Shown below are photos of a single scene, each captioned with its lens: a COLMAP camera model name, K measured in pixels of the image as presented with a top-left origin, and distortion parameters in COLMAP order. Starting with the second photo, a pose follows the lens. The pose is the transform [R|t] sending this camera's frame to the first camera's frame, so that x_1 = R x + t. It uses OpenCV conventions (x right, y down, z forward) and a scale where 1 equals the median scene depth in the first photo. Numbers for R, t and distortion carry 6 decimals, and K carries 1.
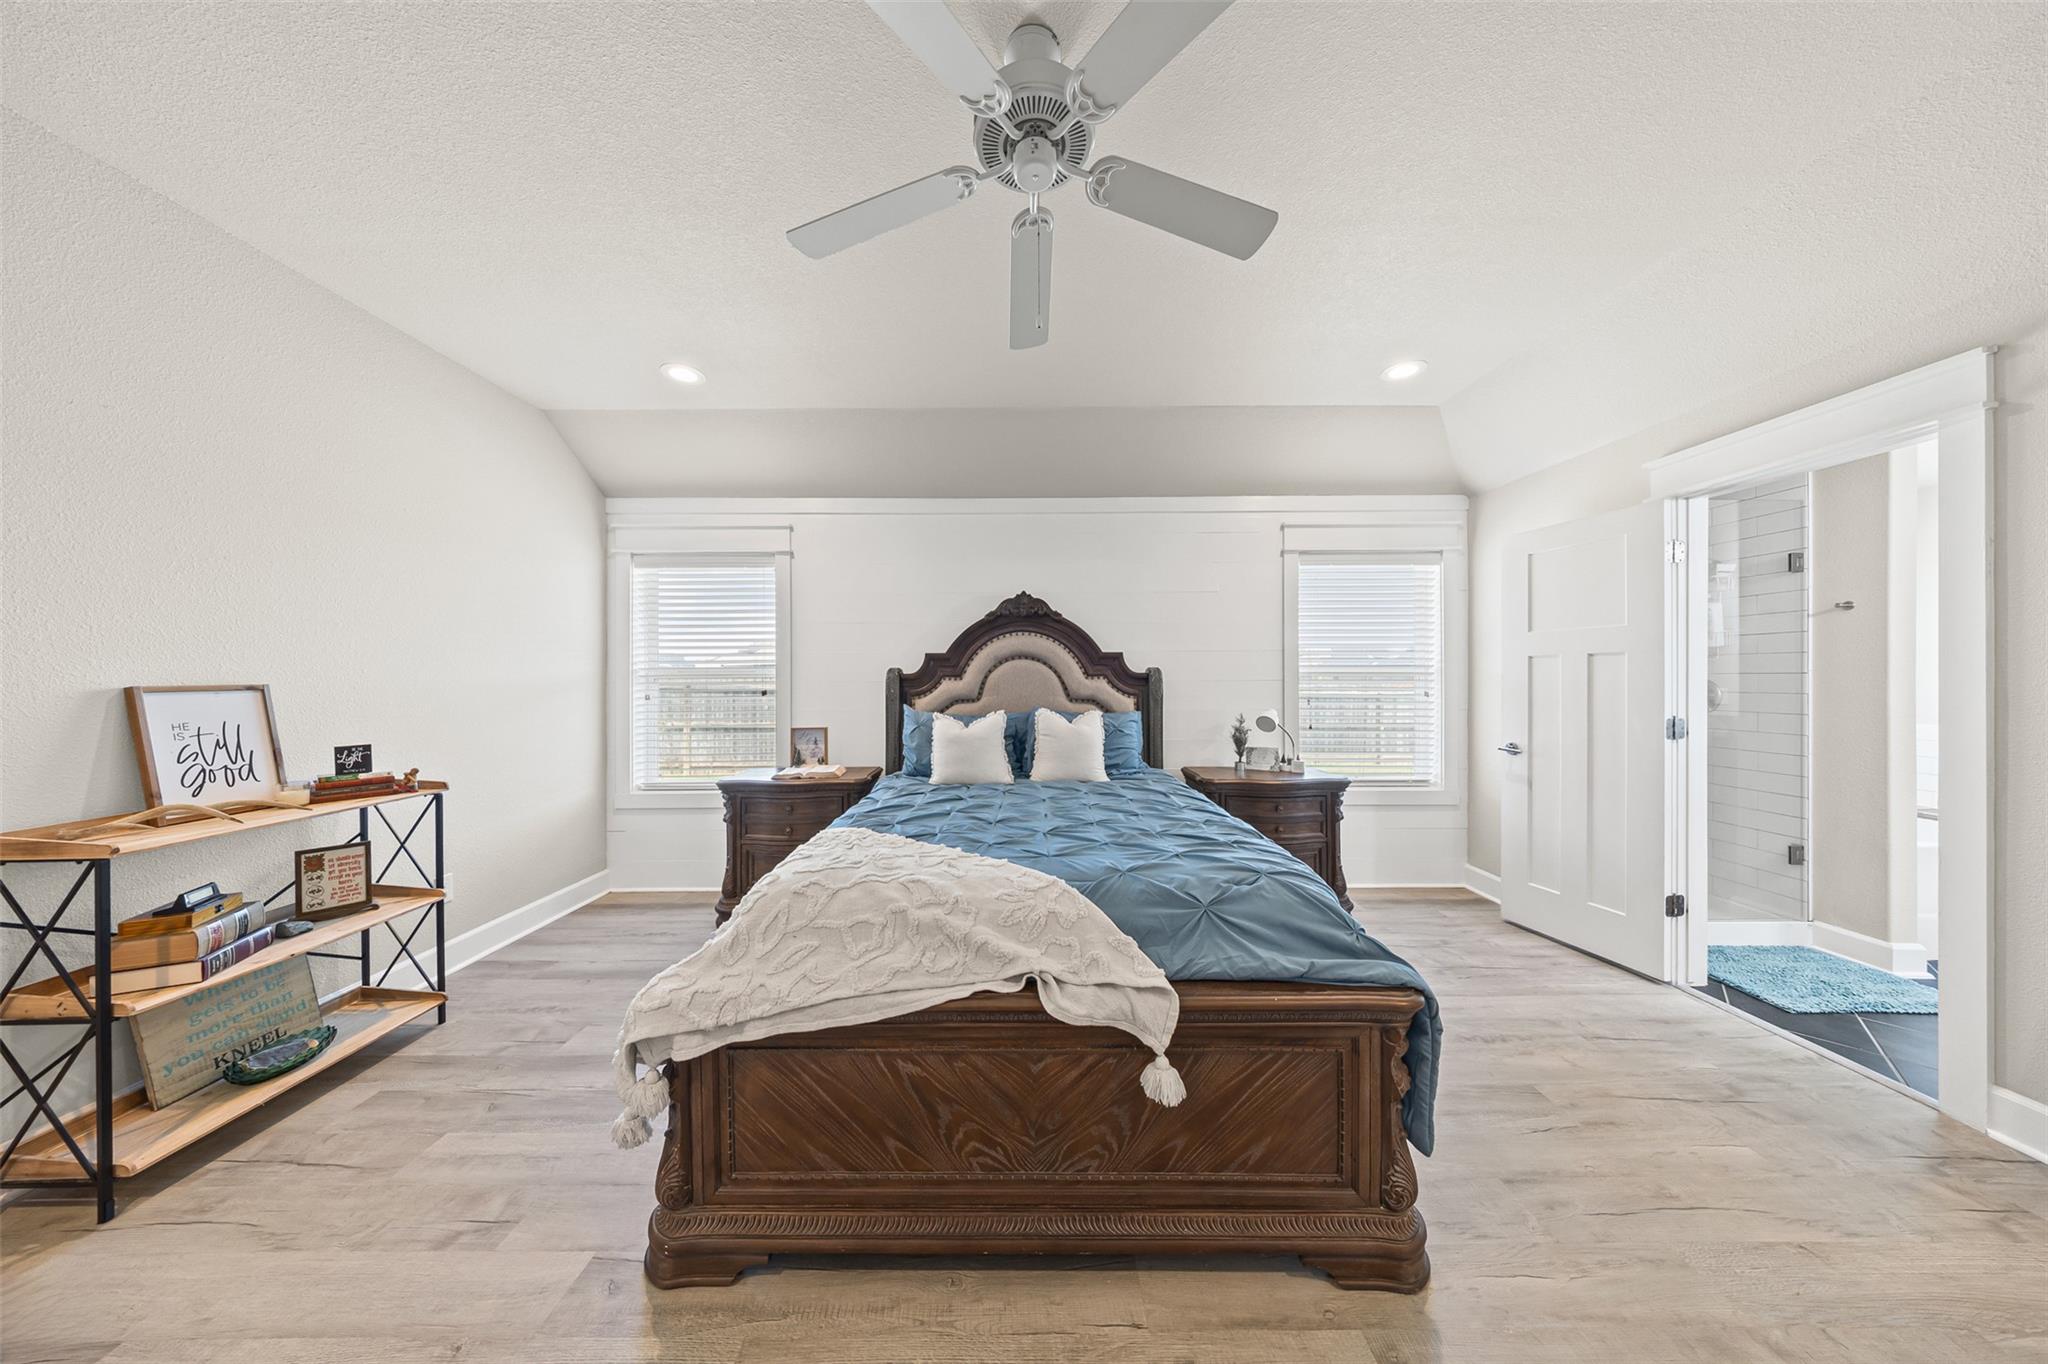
lens RADIAL K [[588.3, 0, 1024.5], [0, 588.3, 682.3], [0, 0, 1]] dist [-0.001288, 0.000025]
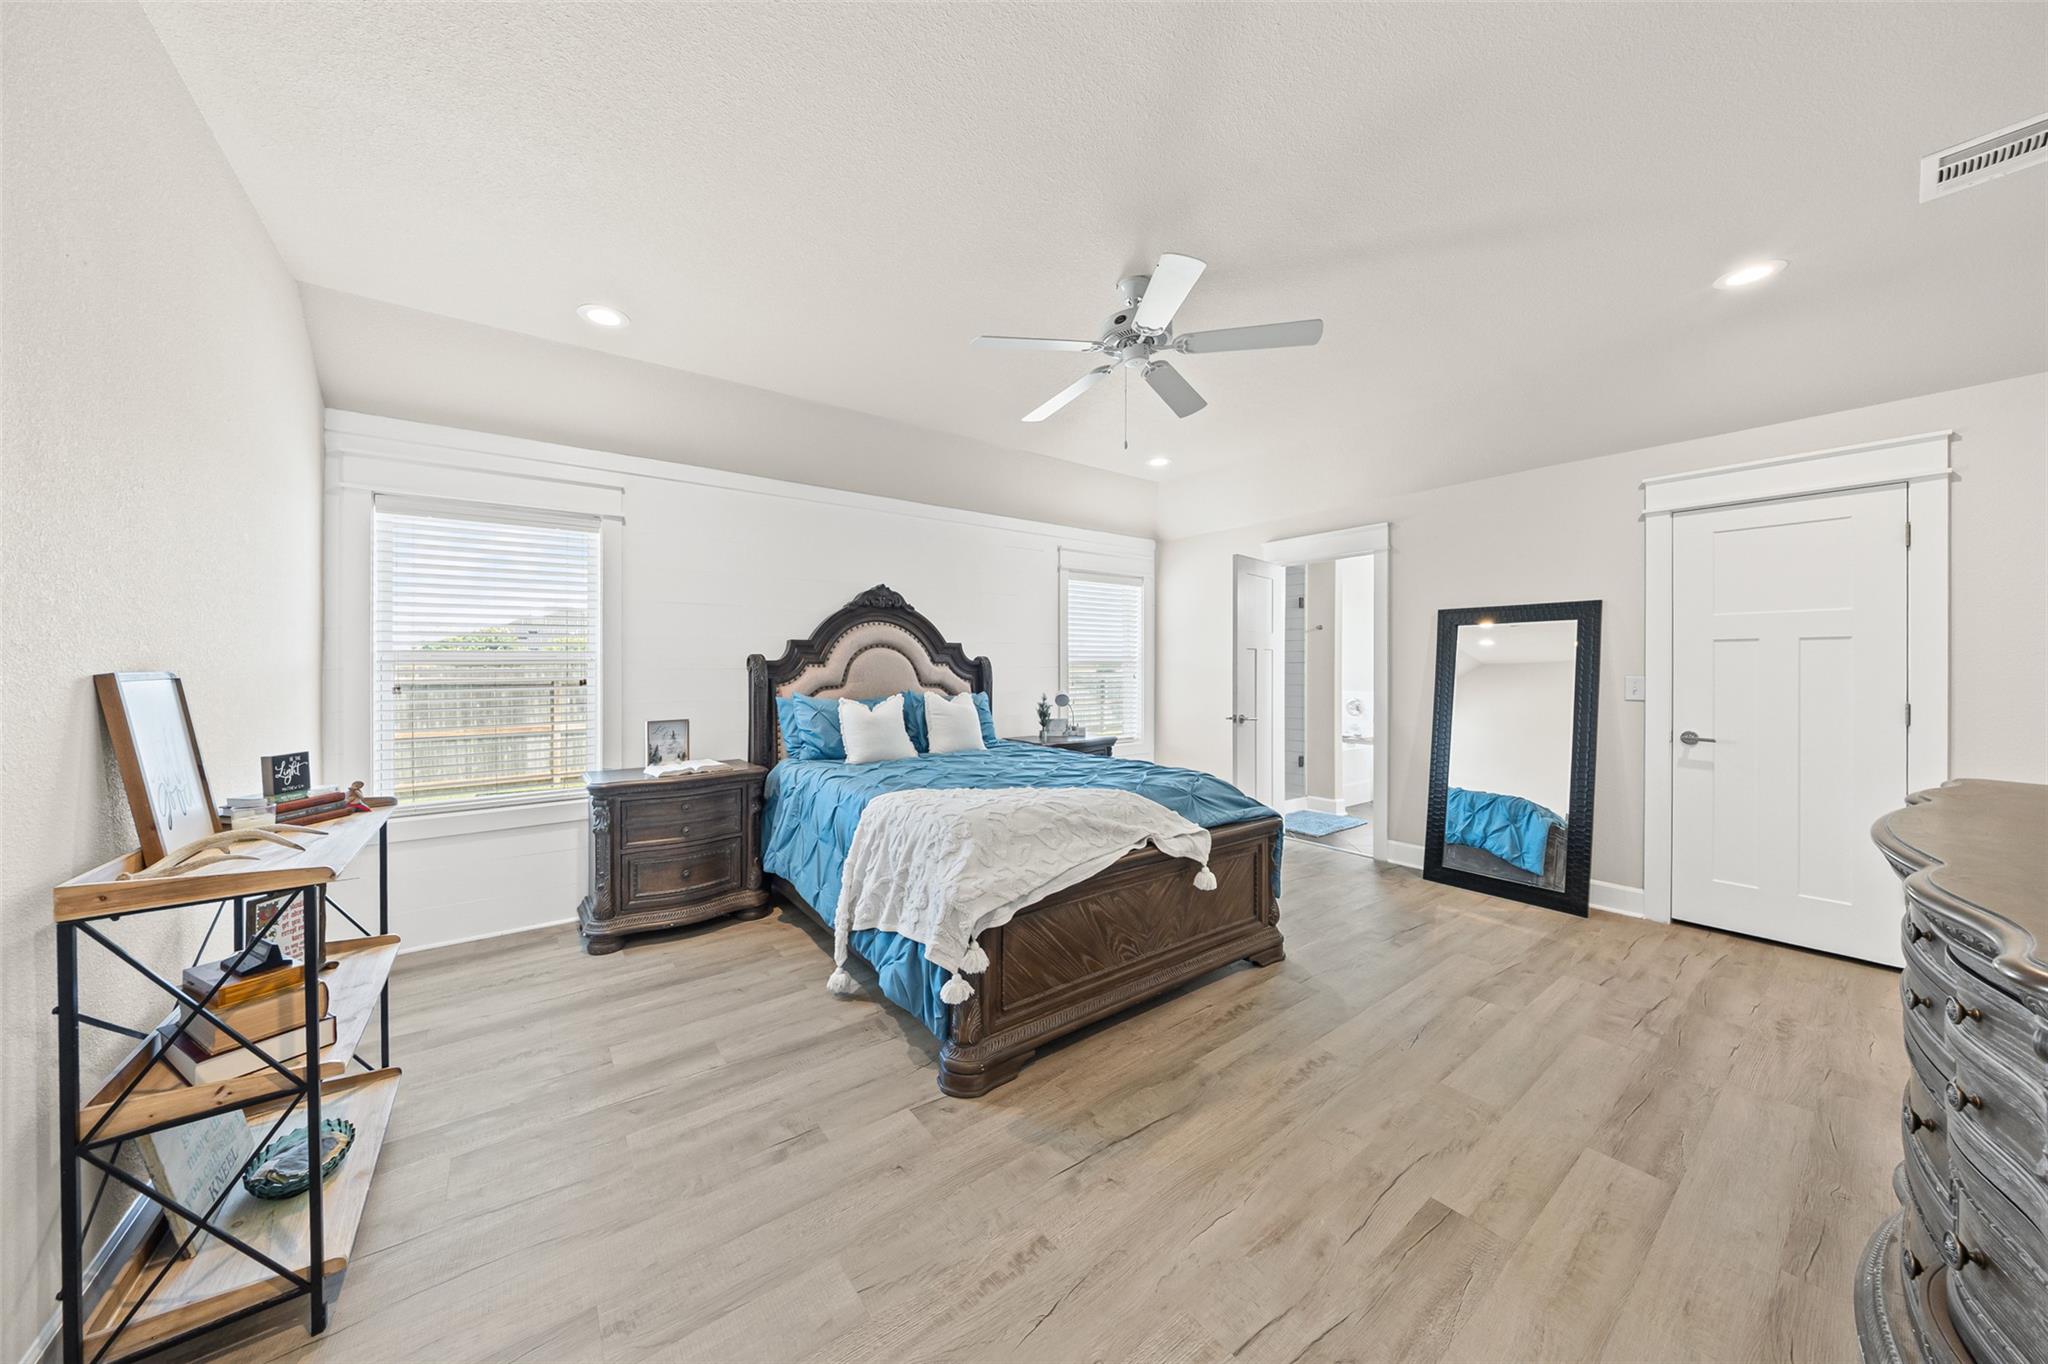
lens RADIAL K [[663.3, 0, 1008.3], [0, 663.3, 671.0], [0, 0, 1]] dist [0.000249, -0.000739]
pose [[0.808832, -0.003944, 0.588026, -0.840528], [0.005407, 0.999985, -0.000731, 0.008753], [-0.588015, 0.003771, 0.808841, -0.186308]]
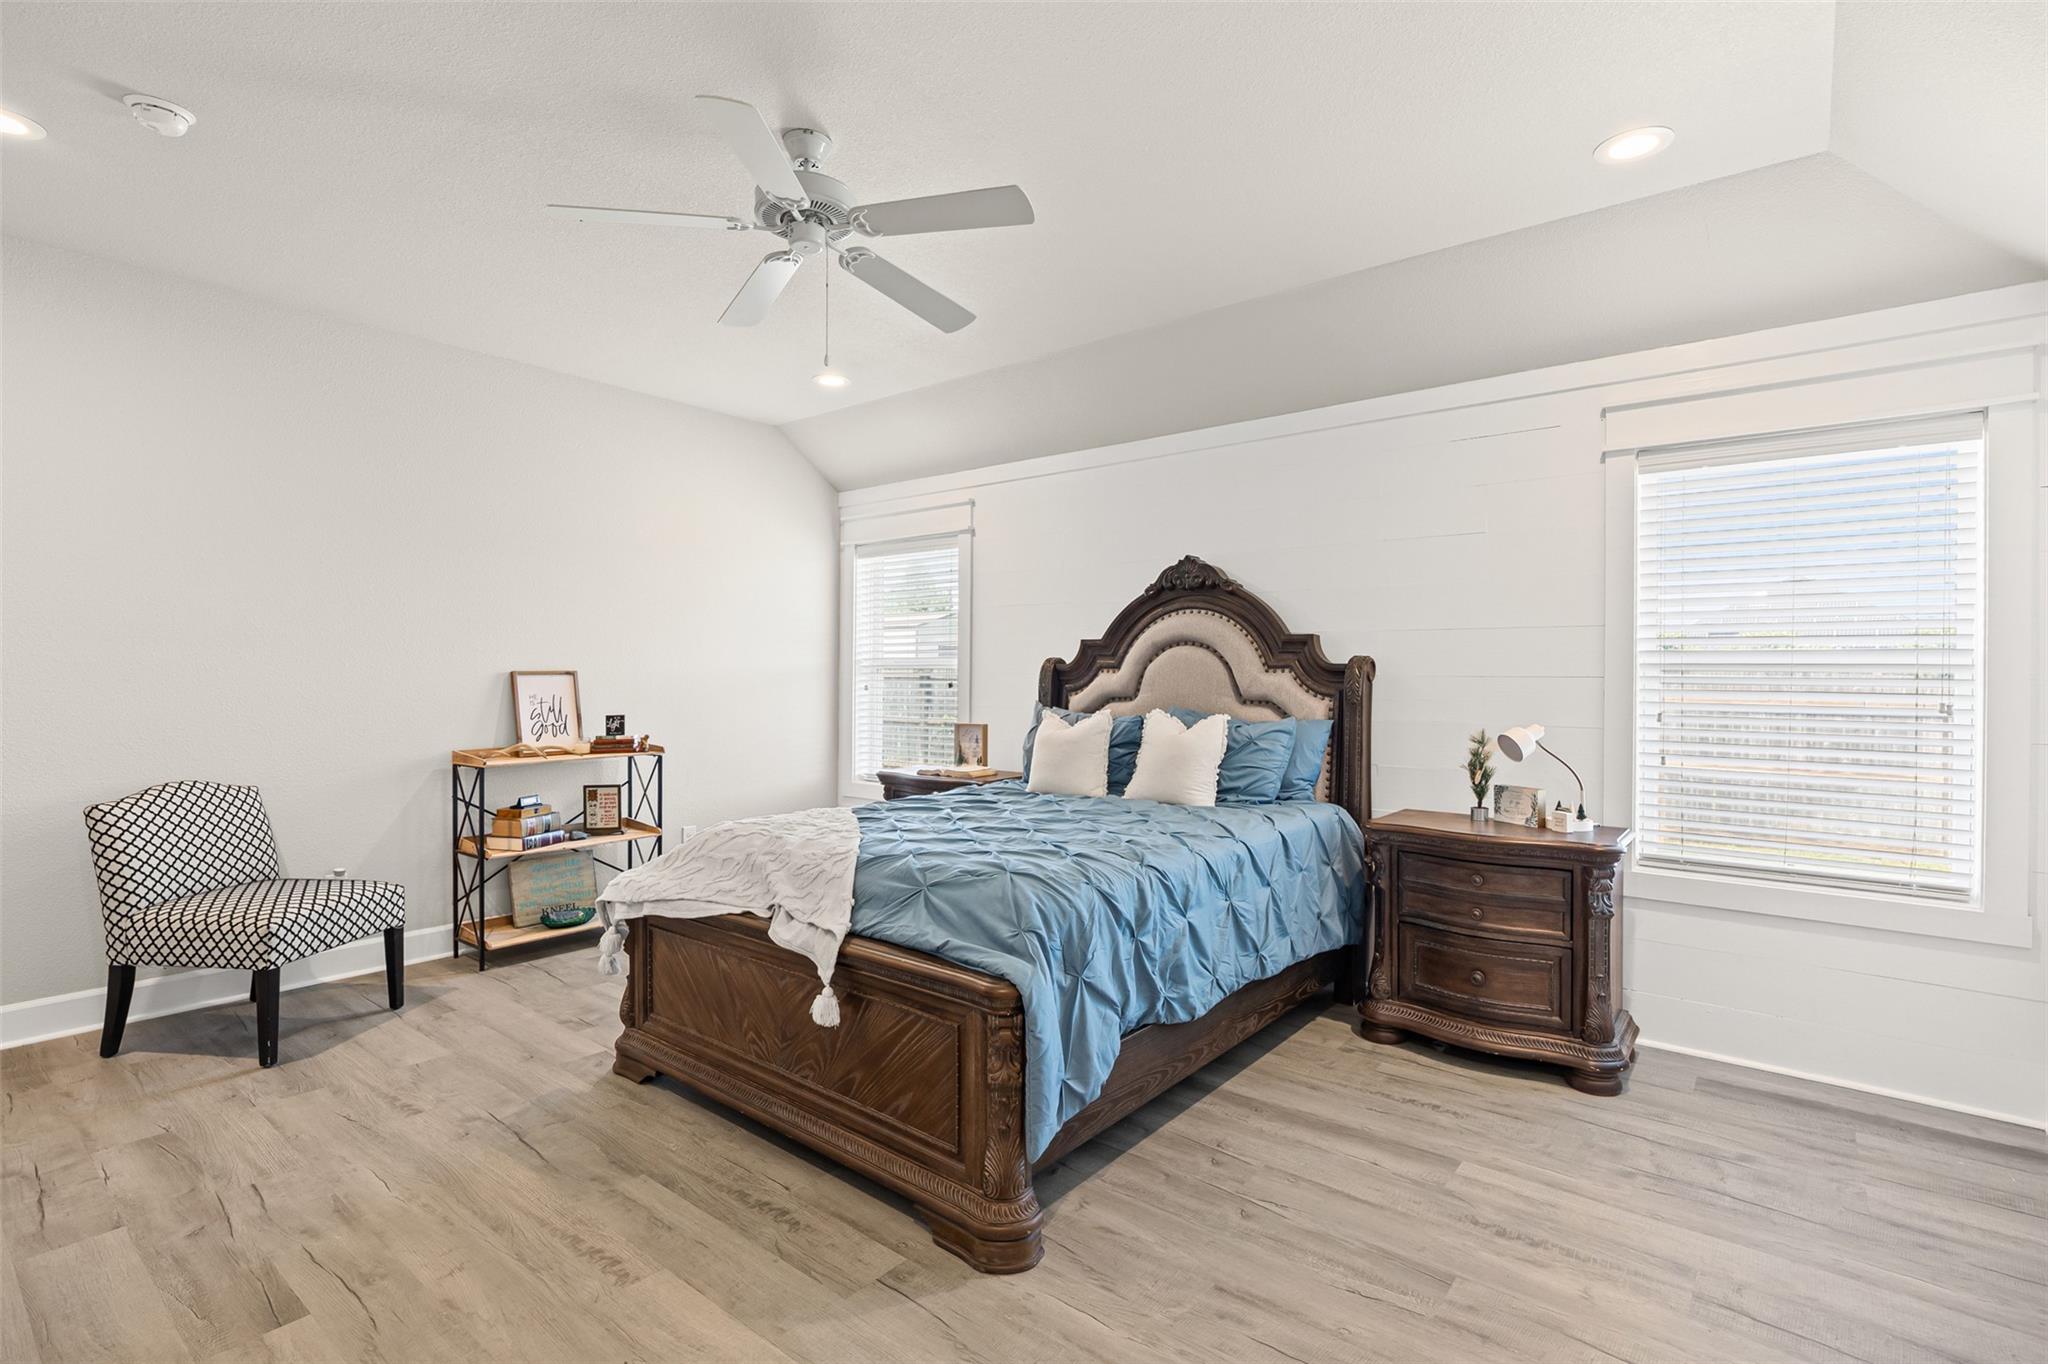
lens RADIAL K [[962.1, 0, 1034.5], [0, 962.1, 674.9], [0, 0, 1]] dist [0.001176, 0.003024]
pose [[0.777878, 0.008657, -0.628356, 0.993447], [-0.010903, 0.999941, 0.000278, 0.000348], [0.628321, 0.006635, 0.777926, -0.142278]]
